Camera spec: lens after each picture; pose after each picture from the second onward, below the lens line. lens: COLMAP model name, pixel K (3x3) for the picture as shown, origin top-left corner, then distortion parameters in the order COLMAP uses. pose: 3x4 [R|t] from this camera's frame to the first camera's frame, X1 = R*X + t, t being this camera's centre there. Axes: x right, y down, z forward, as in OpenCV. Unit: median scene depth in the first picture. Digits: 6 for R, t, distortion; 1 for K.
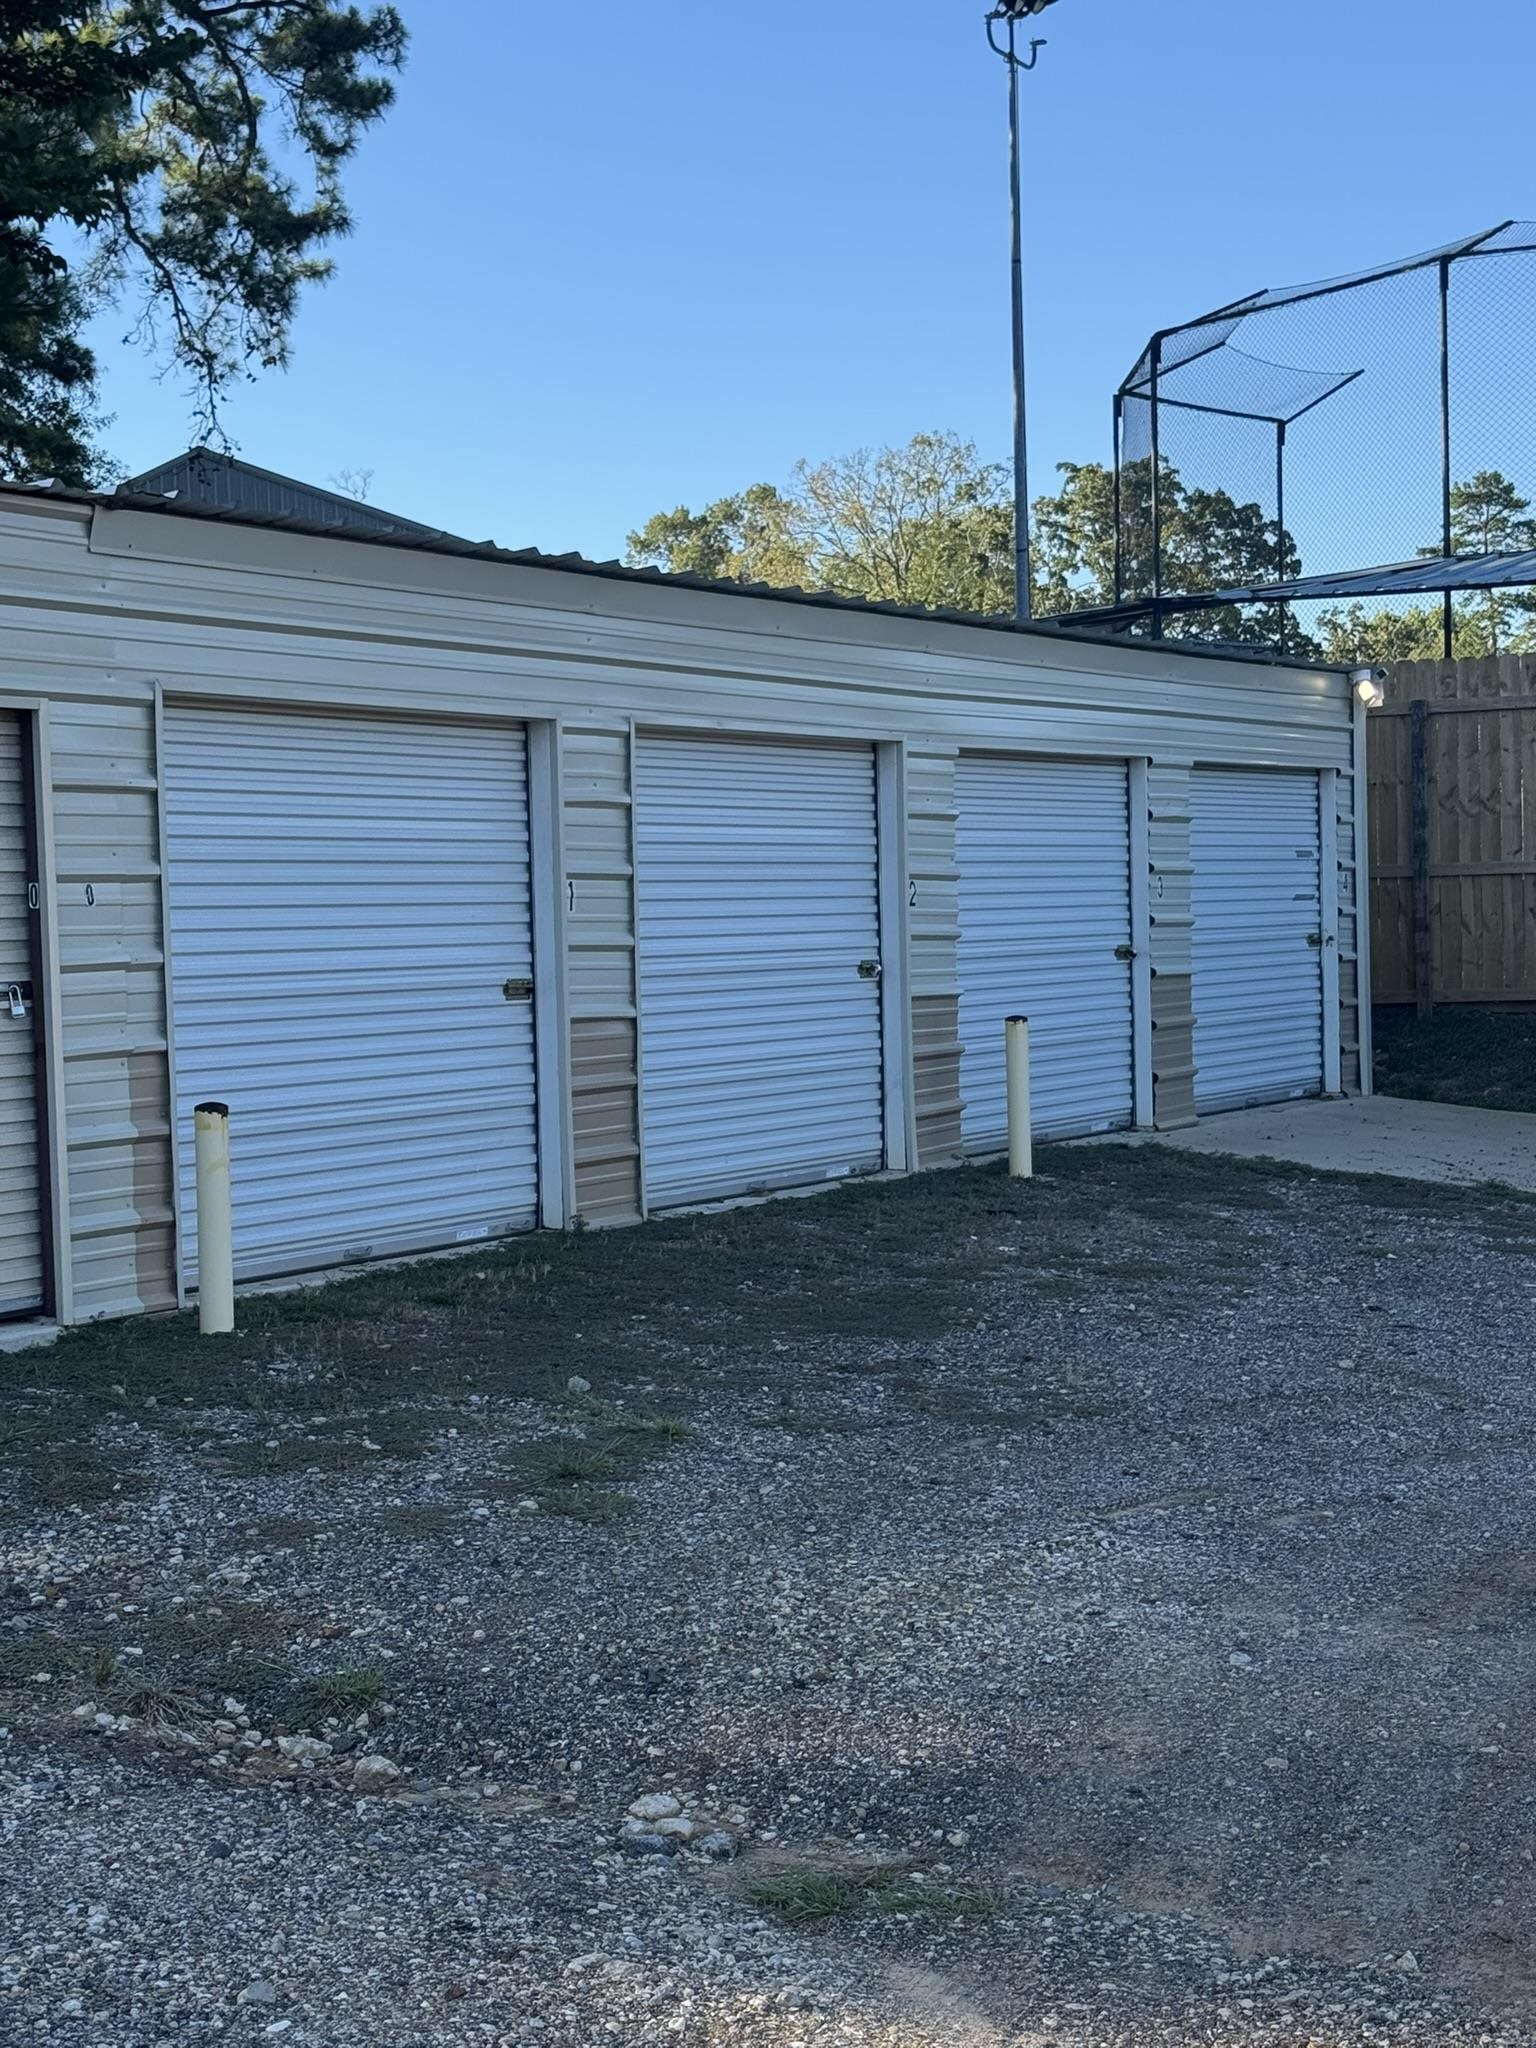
lens RADIAL K [[3222.7, 0, 763.7], [0, 3222.7, 1024.3], [0, 0, 1]] dist [0.159343, 0.000000]
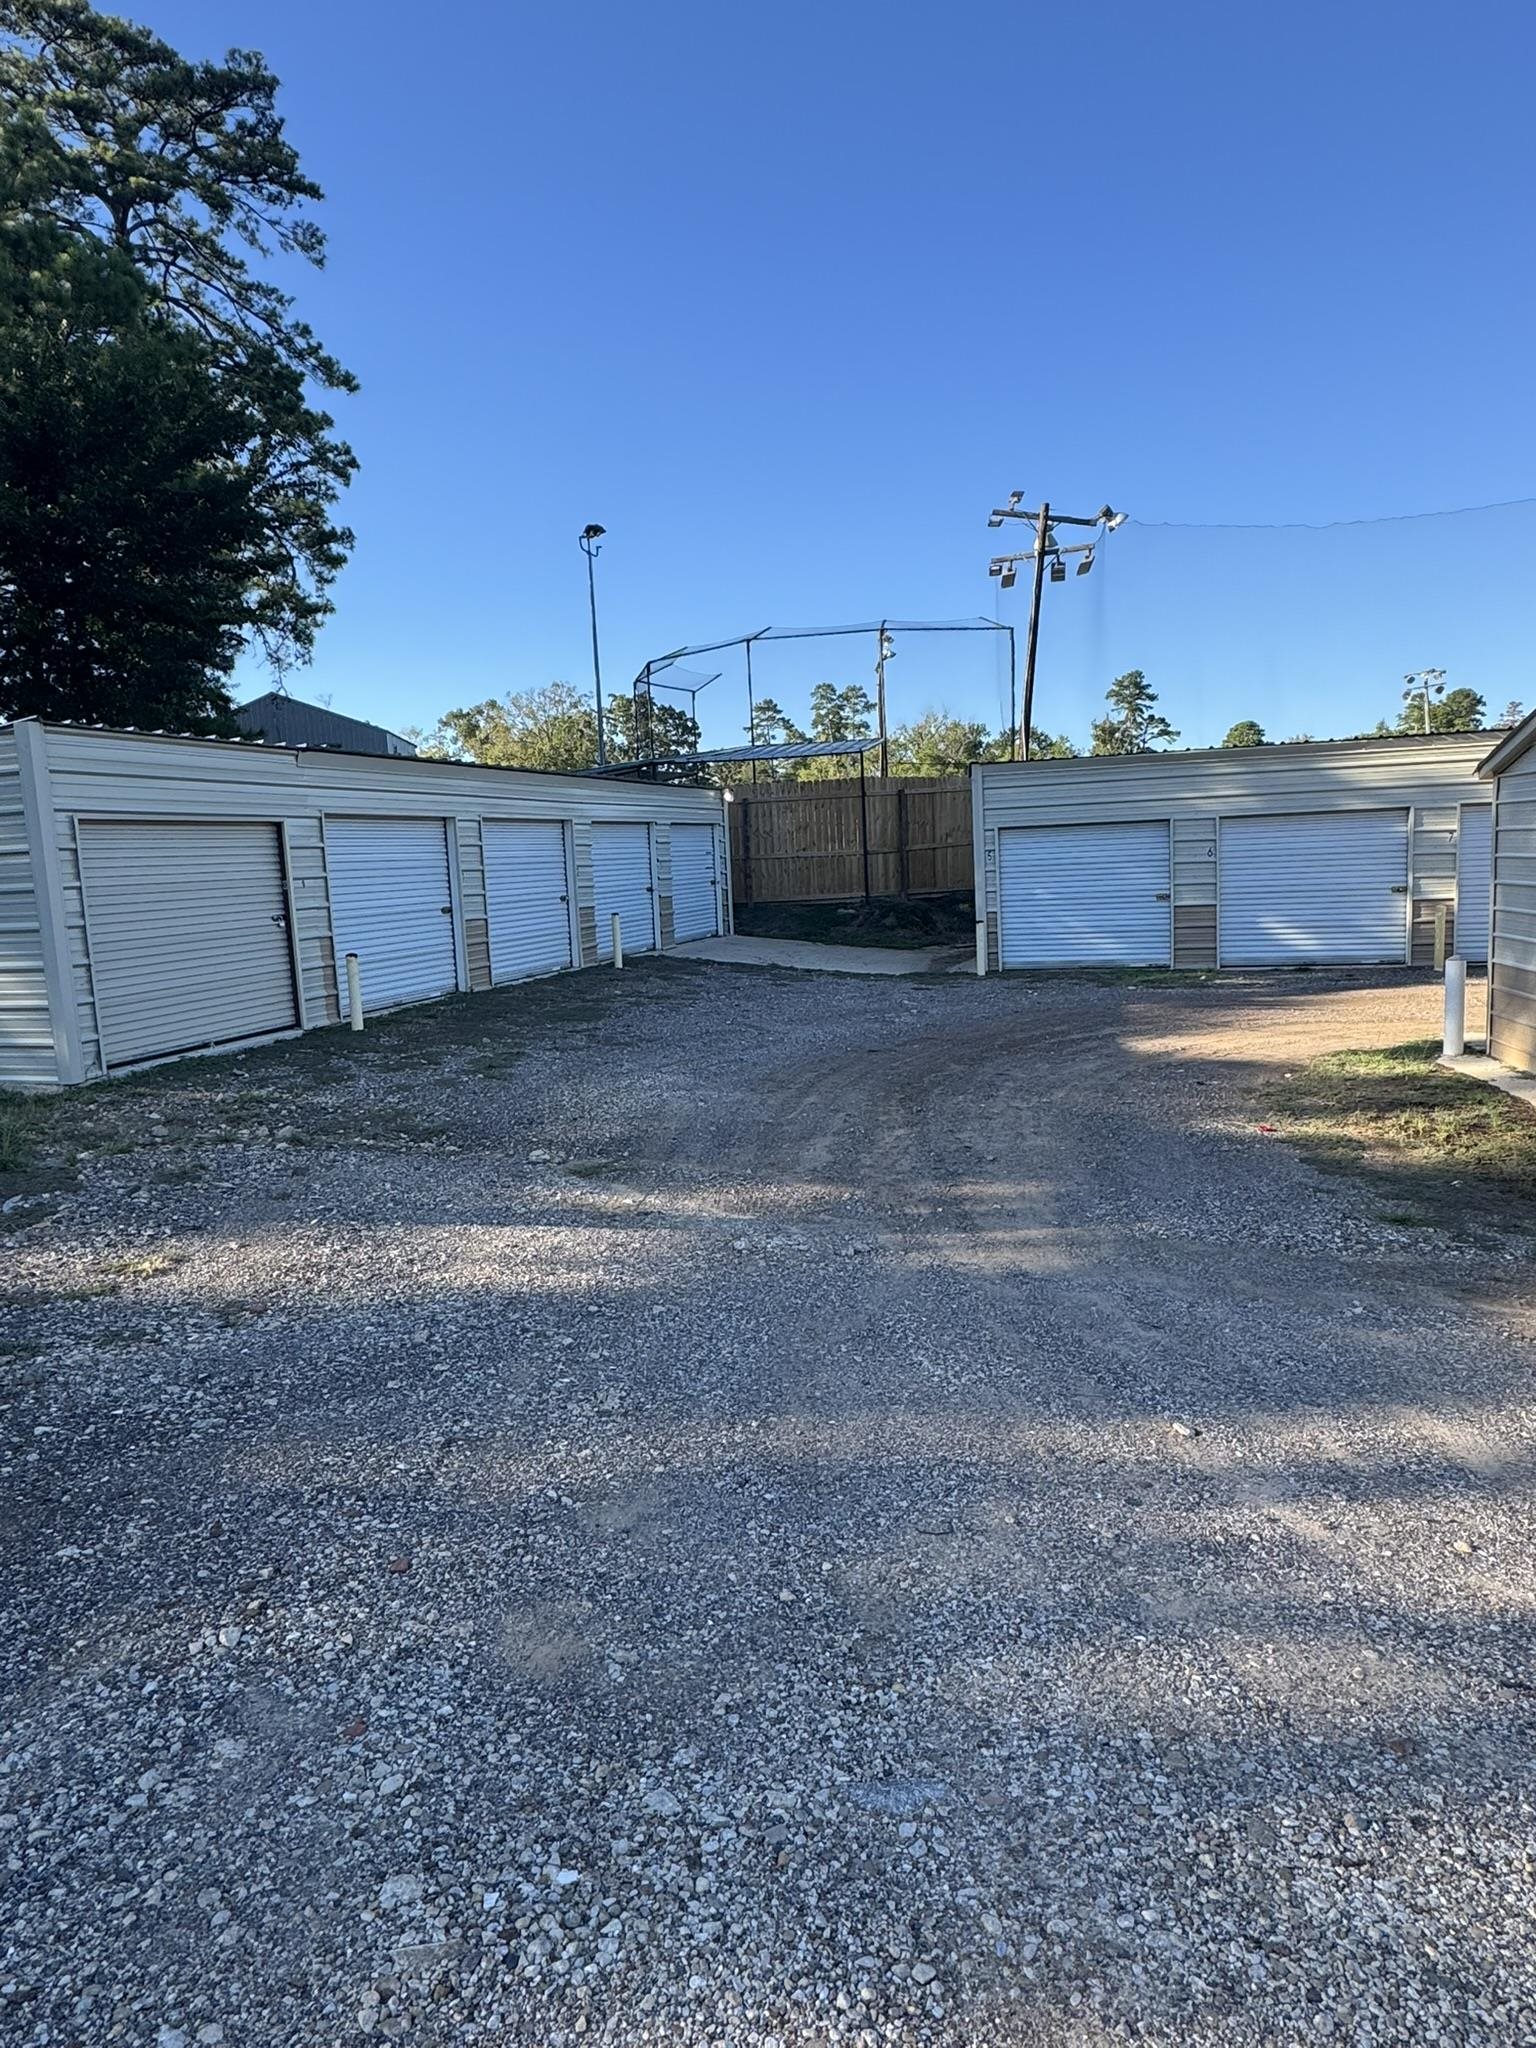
lens RADIAL K [[1233.5, 0, 767.2], [0, 1233.5, 1023.3], [0, 0, 1]] dist [0.000918, 0.003759]
pose [[0.976992, -0.047695, 0.207876, -0.029388], [0.028055, 0.994945, 0.096425, -0.008592], [-0.211424, -0.088374, 0.973391, -0.155712]]
